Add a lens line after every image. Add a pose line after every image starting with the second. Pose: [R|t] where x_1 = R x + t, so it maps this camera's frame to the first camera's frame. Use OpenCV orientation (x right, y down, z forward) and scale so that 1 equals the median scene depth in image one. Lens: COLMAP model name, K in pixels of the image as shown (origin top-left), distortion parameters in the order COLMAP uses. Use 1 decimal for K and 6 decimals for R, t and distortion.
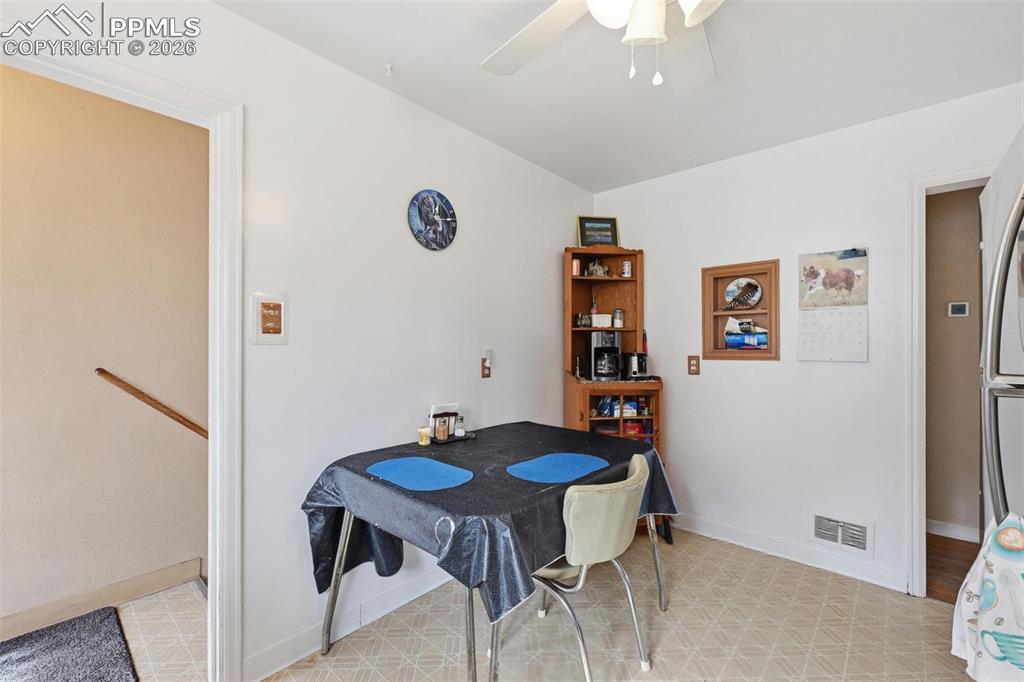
lens RADIAL K [[419.5, 0, 511.0], [0, 419.5, 347.9], [0, 0, 1]] dist [-0.000327, -0.001169]
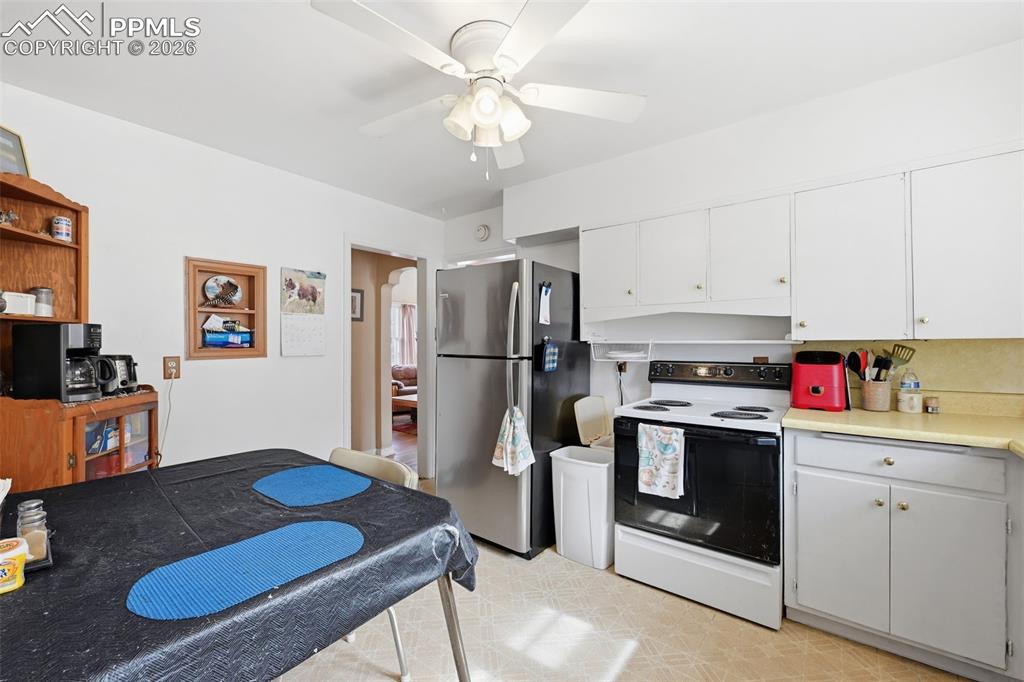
lens RADIAL K [[419.5, 0, 509.0], [0, 419.5, 343.0], [0, 0, 1]] dist [-0.000327, -0.001169]
pose [[-0.064443, -0.001276, 0.997921, -0.489429], [0.010279, 0.999945, 0.001943, -0.003445], [-0.997868, 0.010383, -0.064426, 0.407020]]
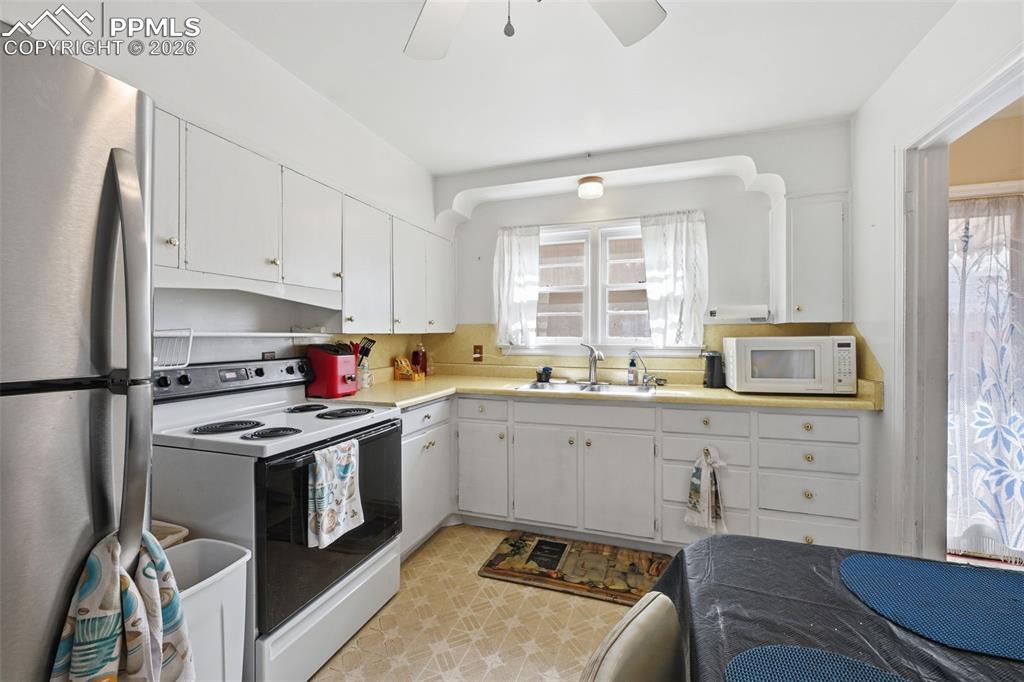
lens RADIAL K [[419.5, 0, 509.4], [0, 419.5, 338.0], [0, 0, 1]] dist [-0.000327, -0.001169]
pose [[-0.918418, -0.002007, -0.395607, 0.294460], [-0.006558, 0.999927, 0.010152, -0.003255], [0.395558, 0.011918, -0.918364, 0.720907]]
